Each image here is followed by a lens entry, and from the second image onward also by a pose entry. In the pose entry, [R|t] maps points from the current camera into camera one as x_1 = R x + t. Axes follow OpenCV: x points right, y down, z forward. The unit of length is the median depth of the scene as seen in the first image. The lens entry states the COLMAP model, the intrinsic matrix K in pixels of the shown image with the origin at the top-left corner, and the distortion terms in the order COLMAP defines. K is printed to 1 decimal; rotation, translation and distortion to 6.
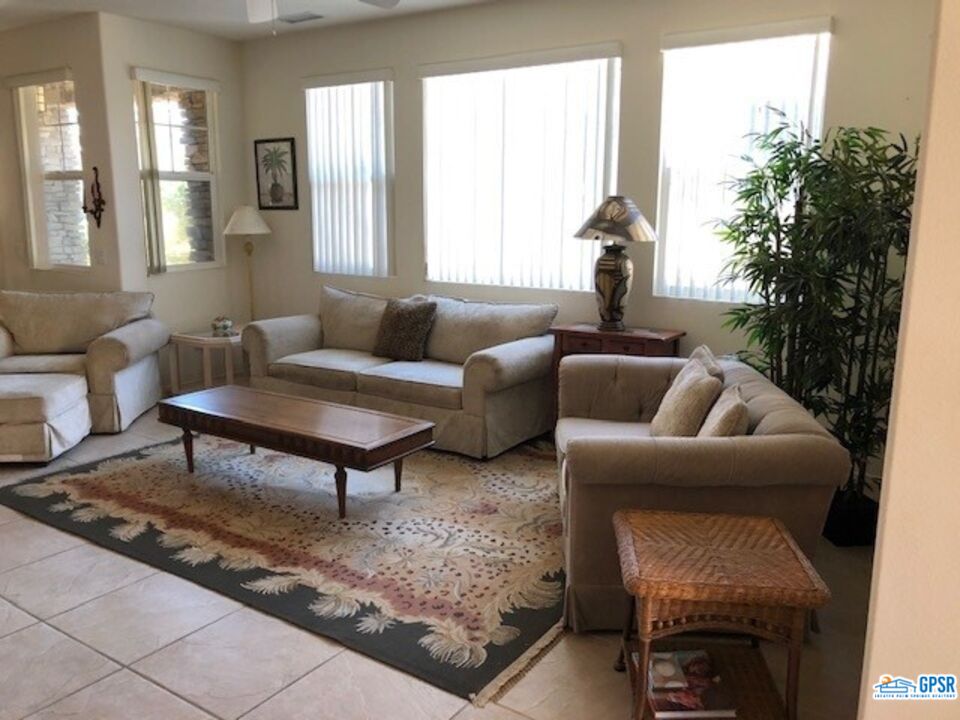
lens RADIAL K [[782.2, 0, 477.4], [0, 782.2, 353.6], [0, 0, 1]] dist [0.040287, -0.067027]
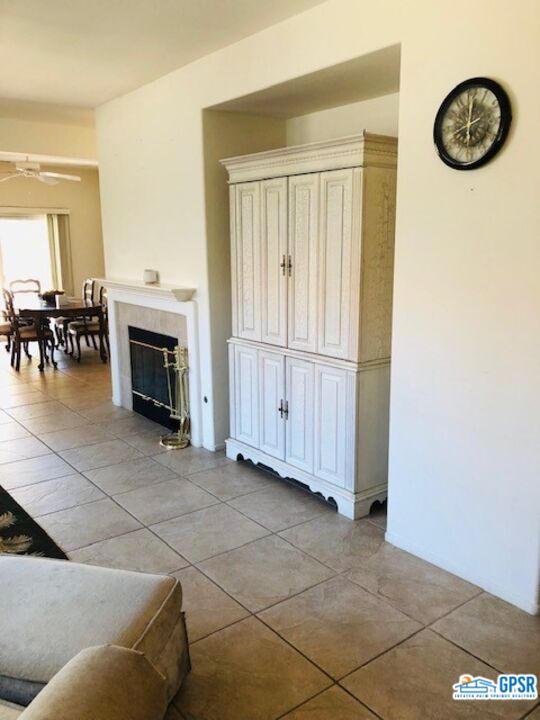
lens RADIAL K [[586.7, 0, 272.2], [0, 586.7, 361.2], [0, 0, 1]] dist [0.040287, -0.067027]
pose [[-0.951069, -0.069069, 0.301160, -0.957146], [0.049619, 0.927903, 0.369504, -0.285252], [-0.304968, 0.366367, -0.879073, 1.367022]]
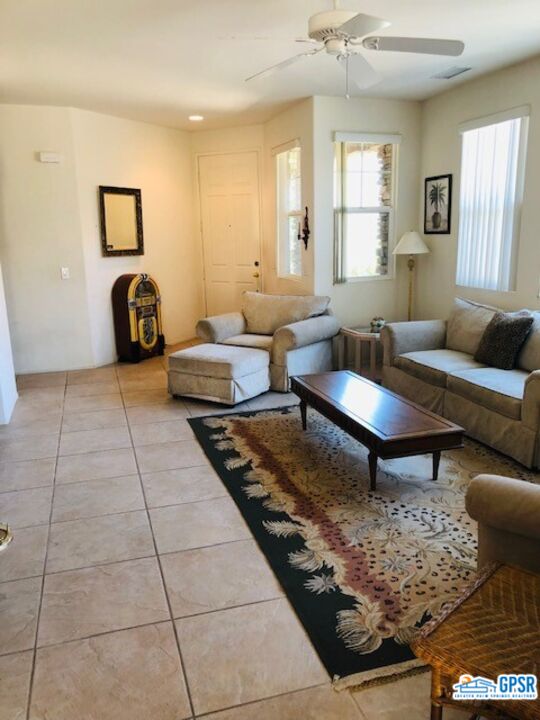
lens RADIAL K [[586.7, 0, 273.8], [0, 586.7, 367.3], [0, 0, 1]] dist [0.040287, -0.067027]
pose [[0.779157, 0.122682, -0.614706, 0.224977], [-0.091169, 0.992412, 0.082505, -0.040584], [0.620163, -0.008243, 0.784429, 0.159822]]
